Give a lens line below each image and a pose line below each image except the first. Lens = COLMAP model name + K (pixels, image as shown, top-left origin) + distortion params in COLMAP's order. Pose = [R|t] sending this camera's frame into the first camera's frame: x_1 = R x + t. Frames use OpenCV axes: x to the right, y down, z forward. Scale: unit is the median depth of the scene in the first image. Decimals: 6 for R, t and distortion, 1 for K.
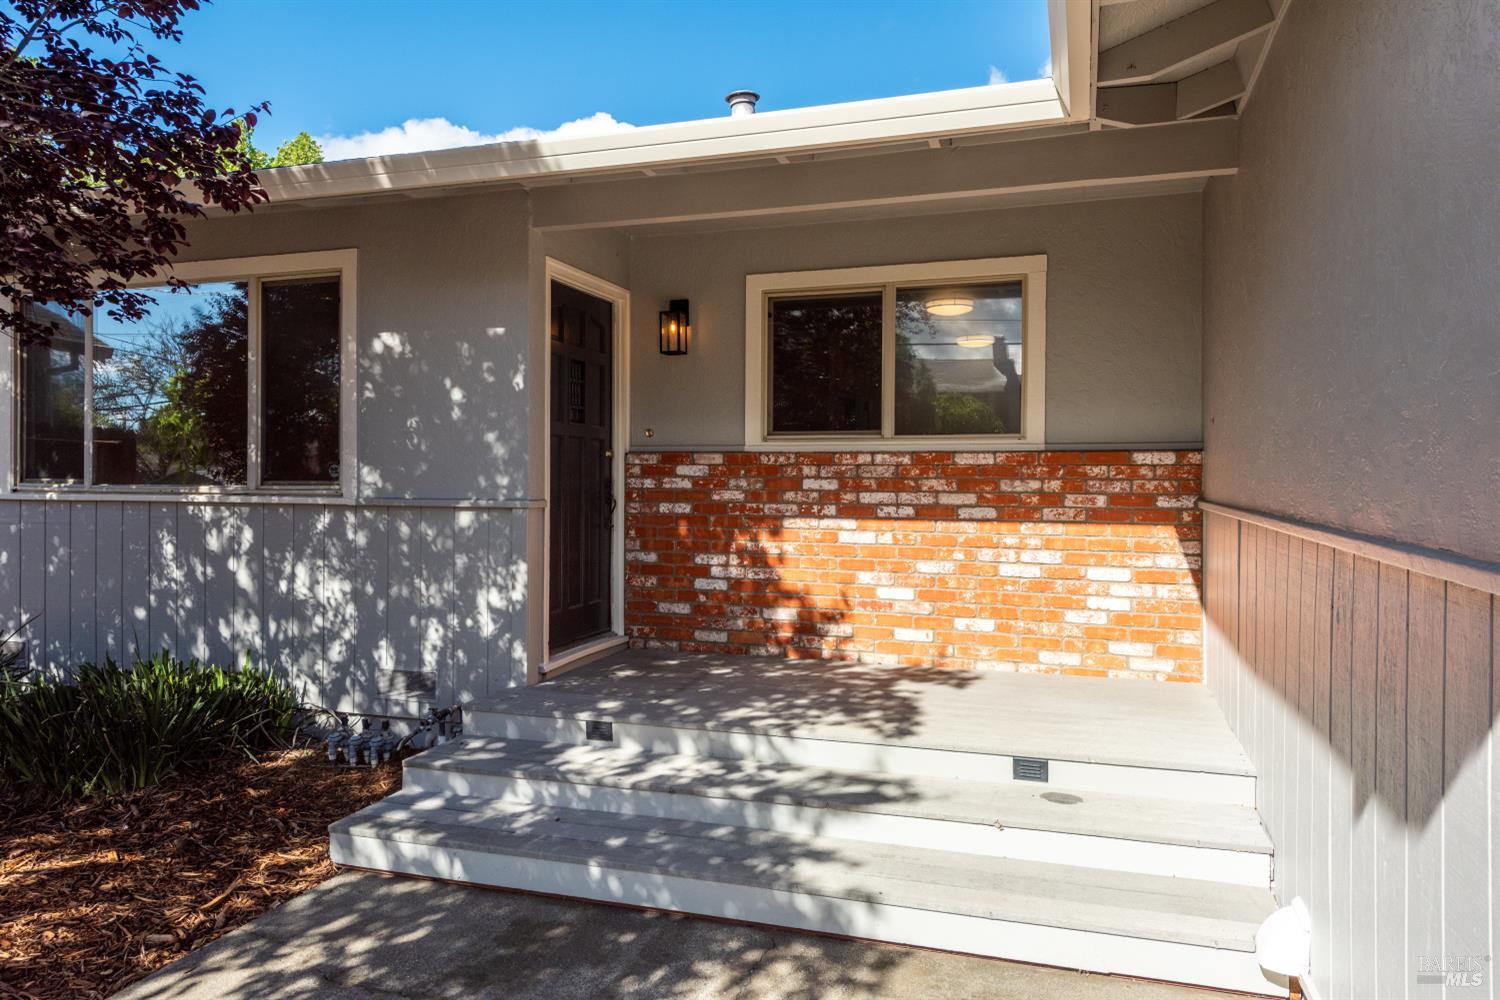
lens RADIAL K [[1018.0, 0, 750.1], [0, 1018.0, 491.6], [0, 0, 1]] dist [0.035715, 0.000436]
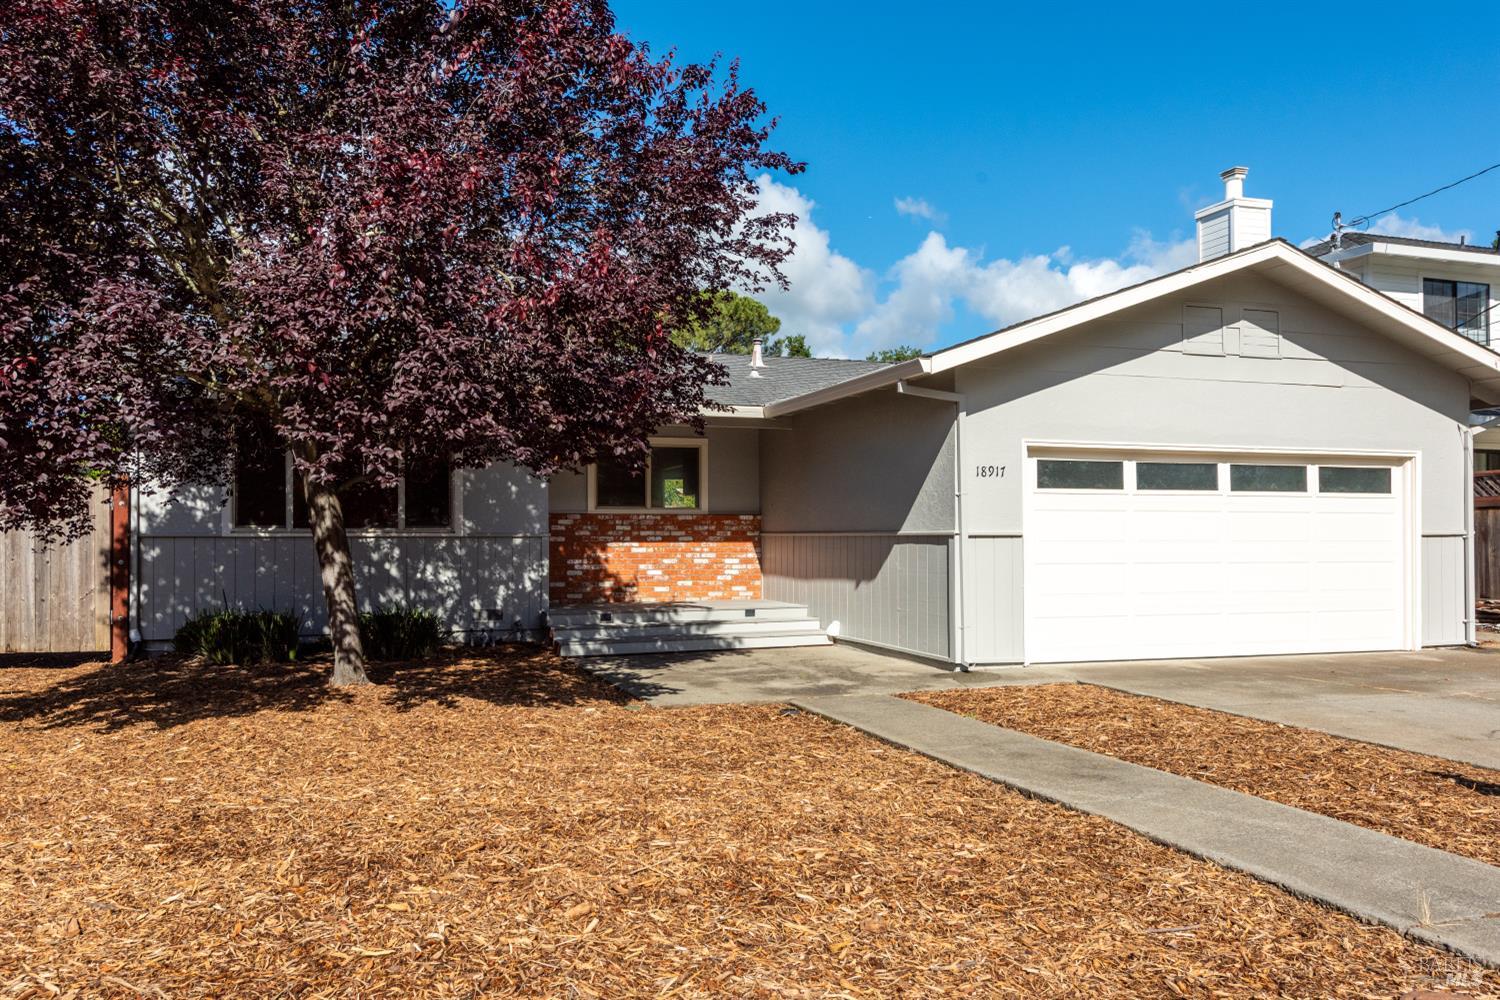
lens RADIAL K [[1018.0, 0, 749.2], [0, 1018.0, 507.5], [0, 0, 1]] dist [0.035715, 0.000436]
pose [[0.791720, 0.011104, 0.610783, -1.203447], [0.017006, 0.999047, -0.040205, 0.048023], [-0.610648, 0.042218, 0.790776, -1.102659]]
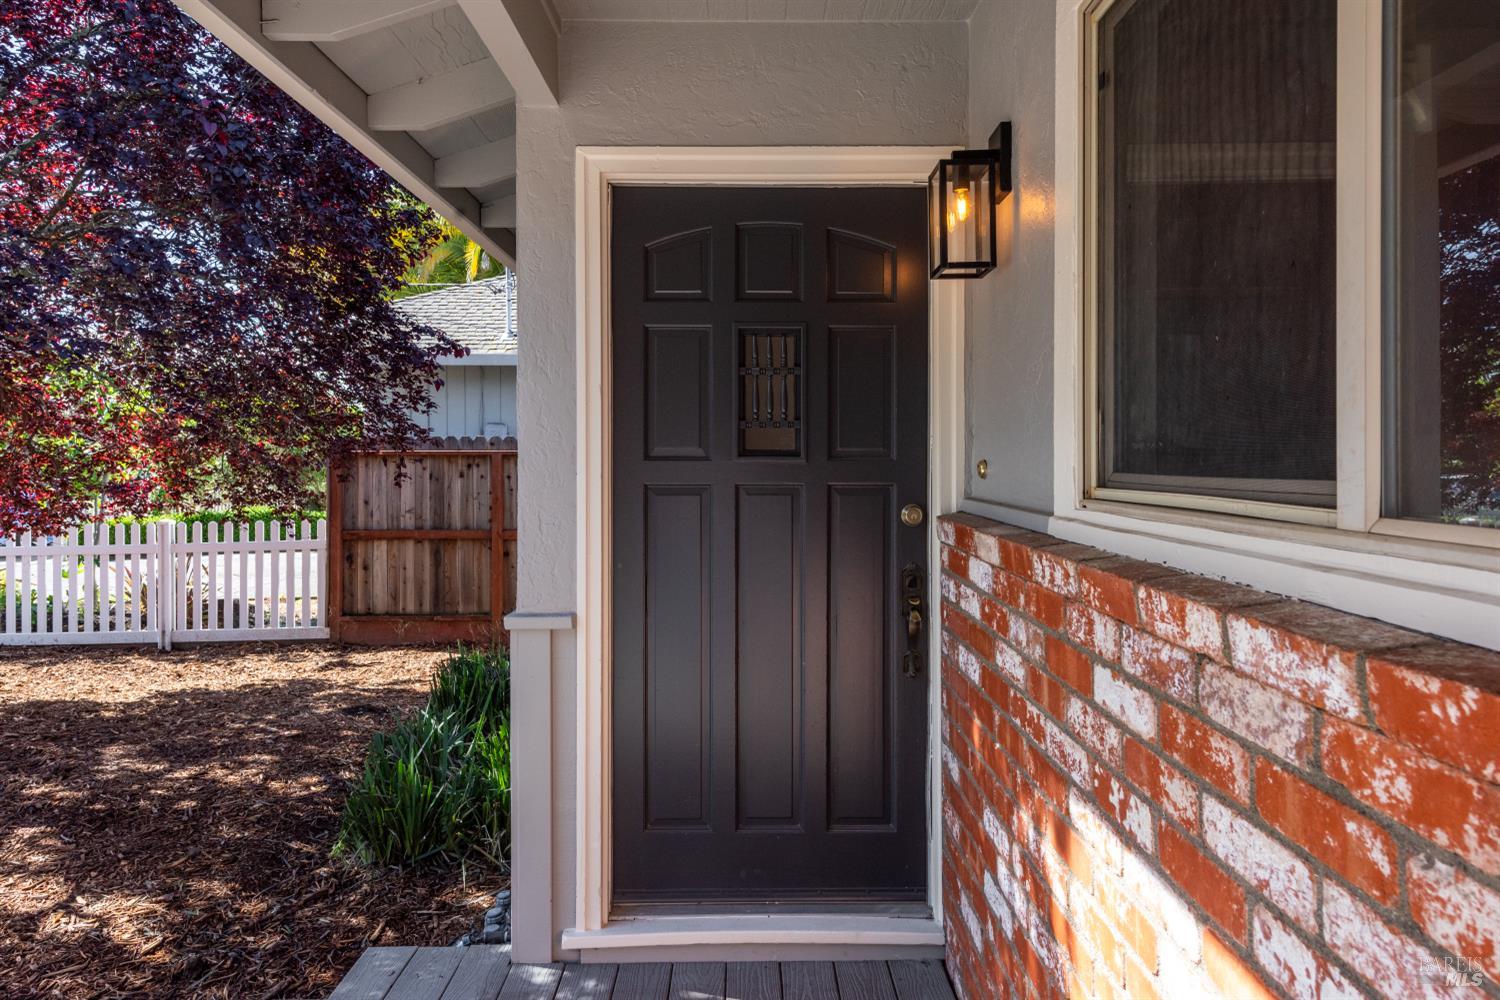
lens RADIAL K [[944.6, 0, 739.6], [0, 944.6, 464.8], [0, 0, 1]] dist [0.066789, -0.000623]
pose [[0.292304, 0.003322, -0.956320, 0.274326], [-0.017158, 0.999851, -0.001772, -0.064618], [0.956171, 0.016927, 0.292318, 0.884017]]
